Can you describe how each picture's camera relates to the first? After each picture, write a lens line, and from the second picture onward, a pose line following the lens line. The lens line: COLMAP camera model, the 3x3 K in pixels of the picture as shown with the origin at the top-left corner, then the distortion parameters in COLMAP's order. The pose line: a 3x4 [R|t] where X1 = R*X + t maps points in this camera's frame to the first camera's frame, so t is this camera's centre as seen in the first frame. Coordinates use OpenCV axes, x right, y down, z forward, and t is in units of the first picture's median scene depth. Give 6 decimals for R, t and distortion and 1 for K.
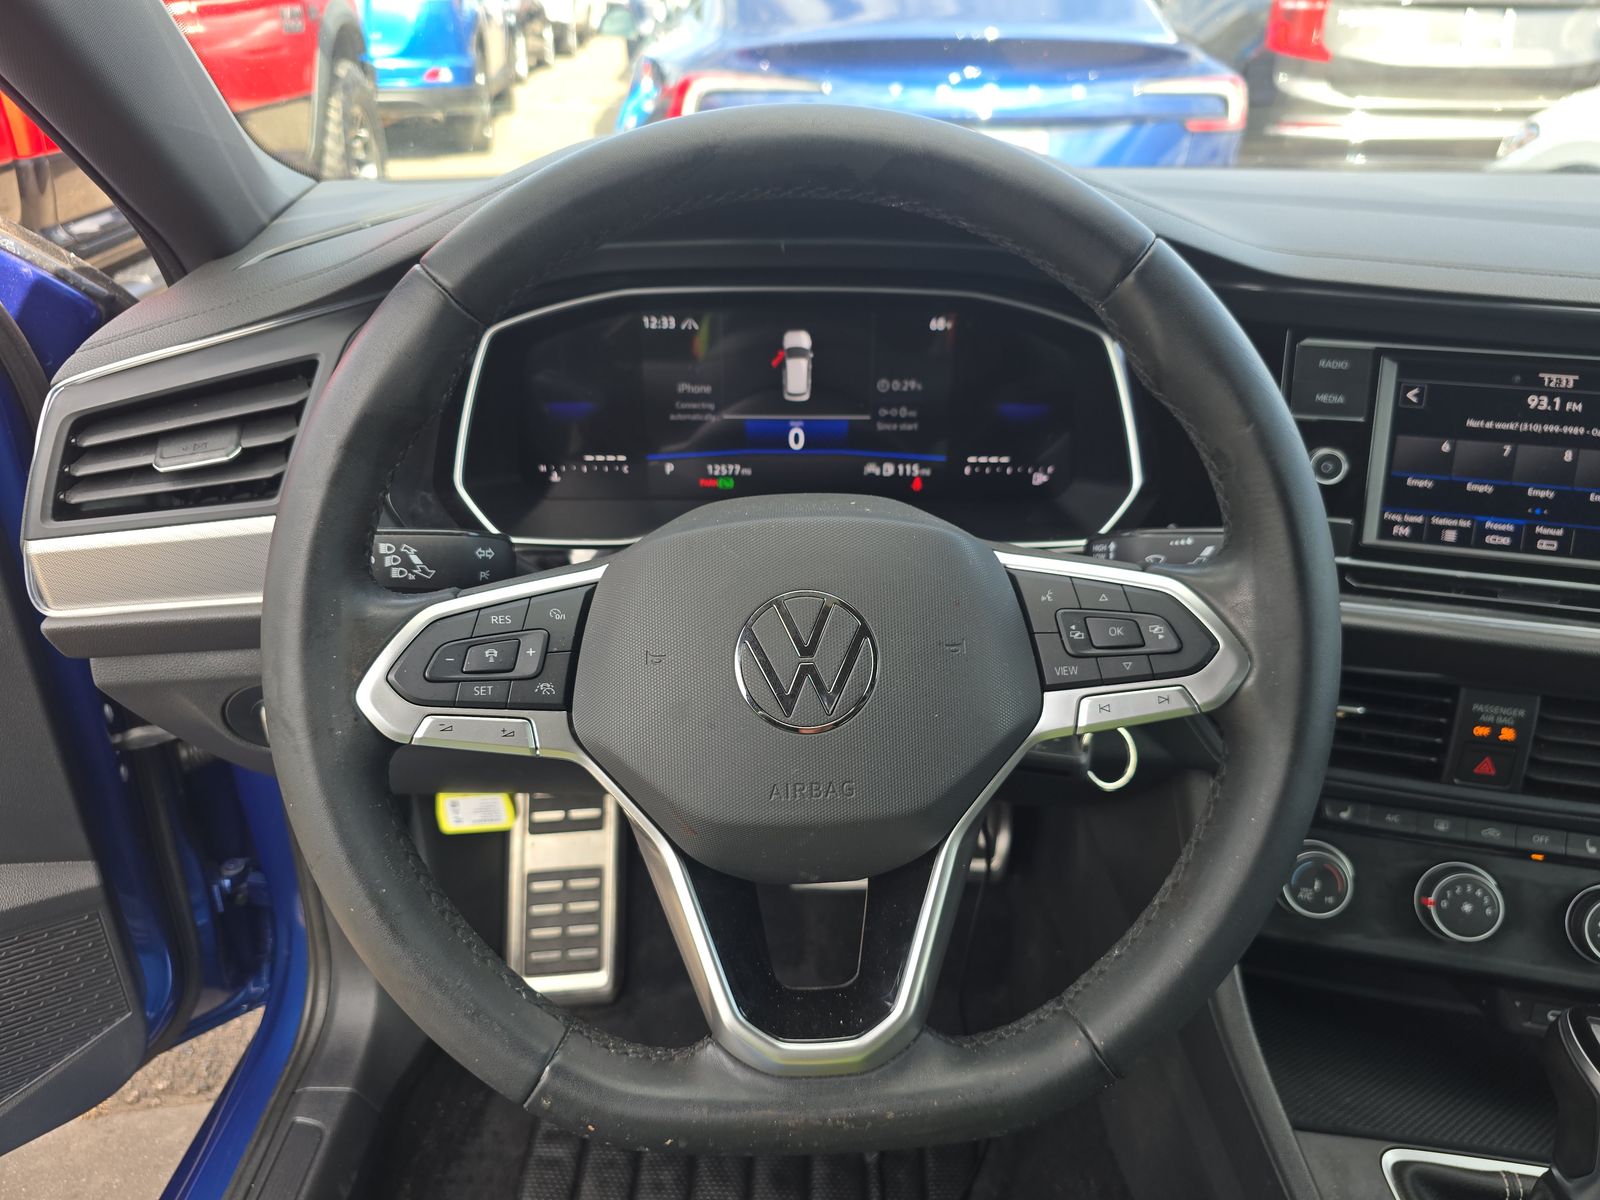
lens RADIAL K [[1062.8, 0, 792.3], [0, 1062.8, 613.4], [0, 0, 1]] dist [0.020121, -0.020699]
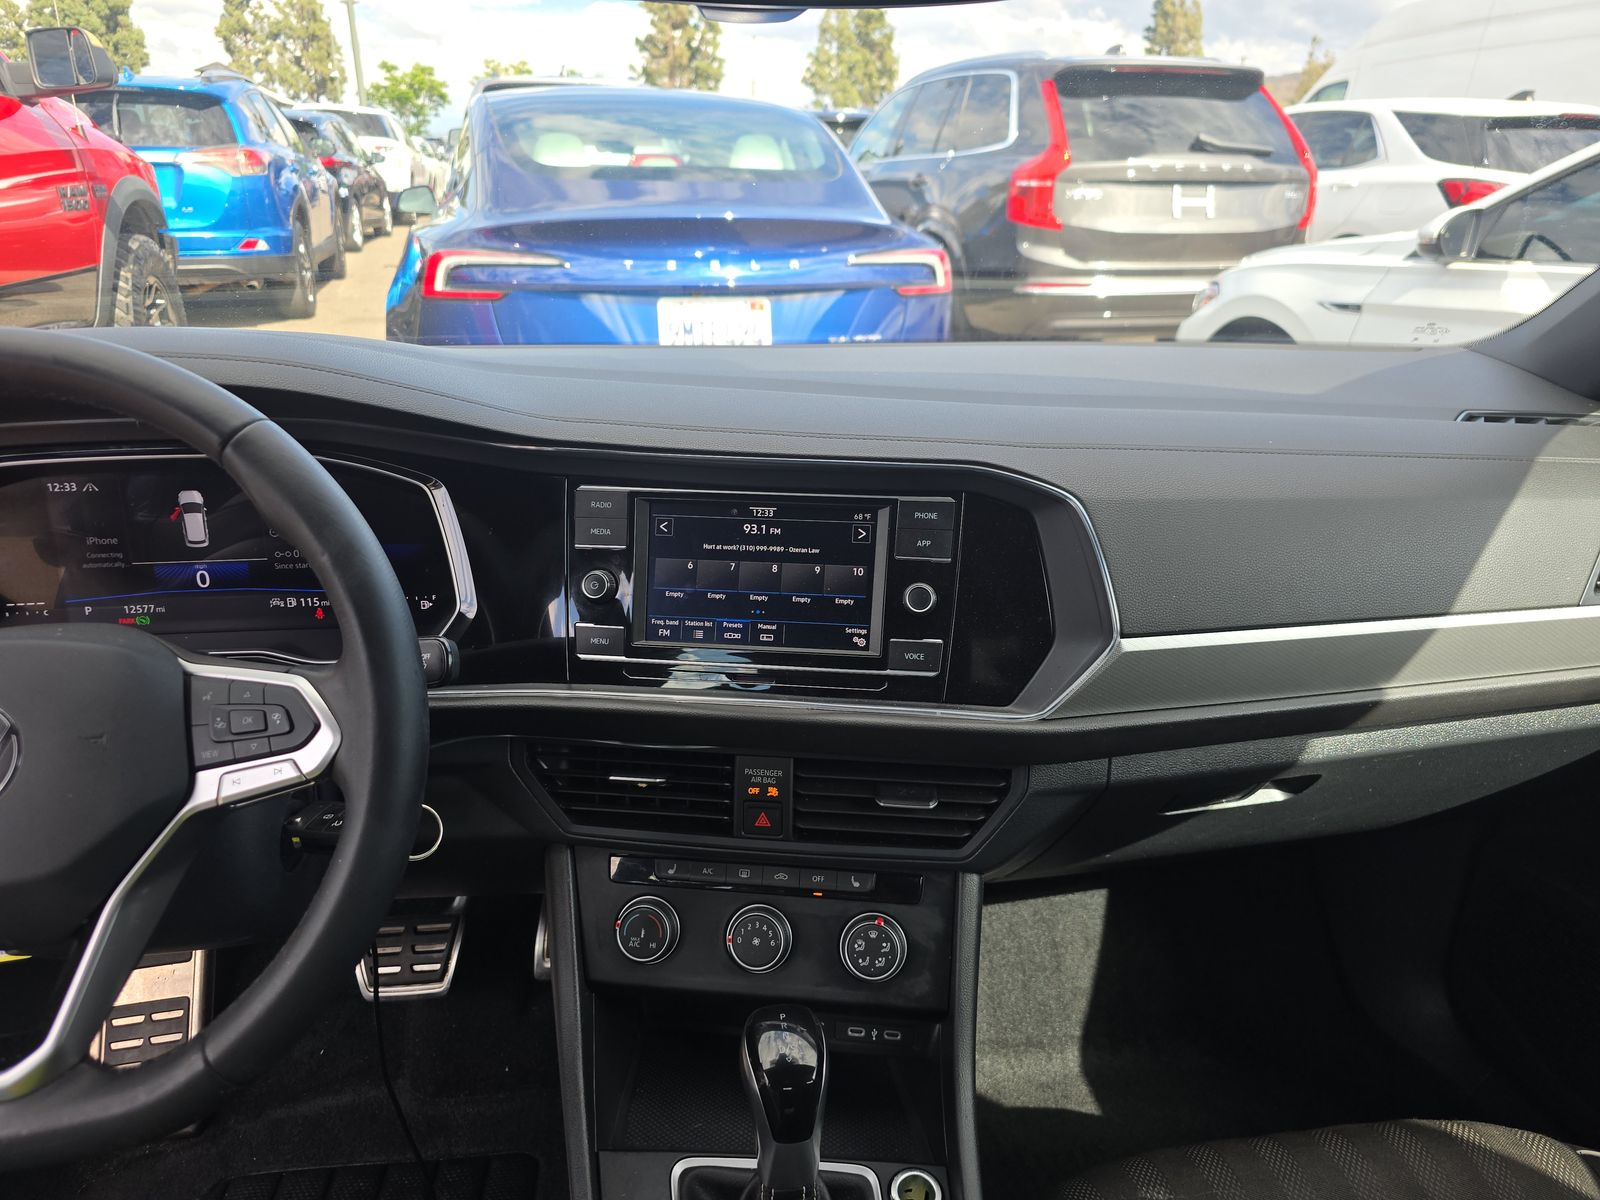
lens RADIAL K [[1062.8, 0, 813.0], [0, 1062.8, 599.5], [0, 0, 1]] dist [0.020121, -0.020699]
pose [[0.992334, -0.044666, 0.115230, 0.557103], [0.060107, 0.989127, -0.134220, 0.057808], [-0.107982, 0.140117, 0.984229, -0.234444]]
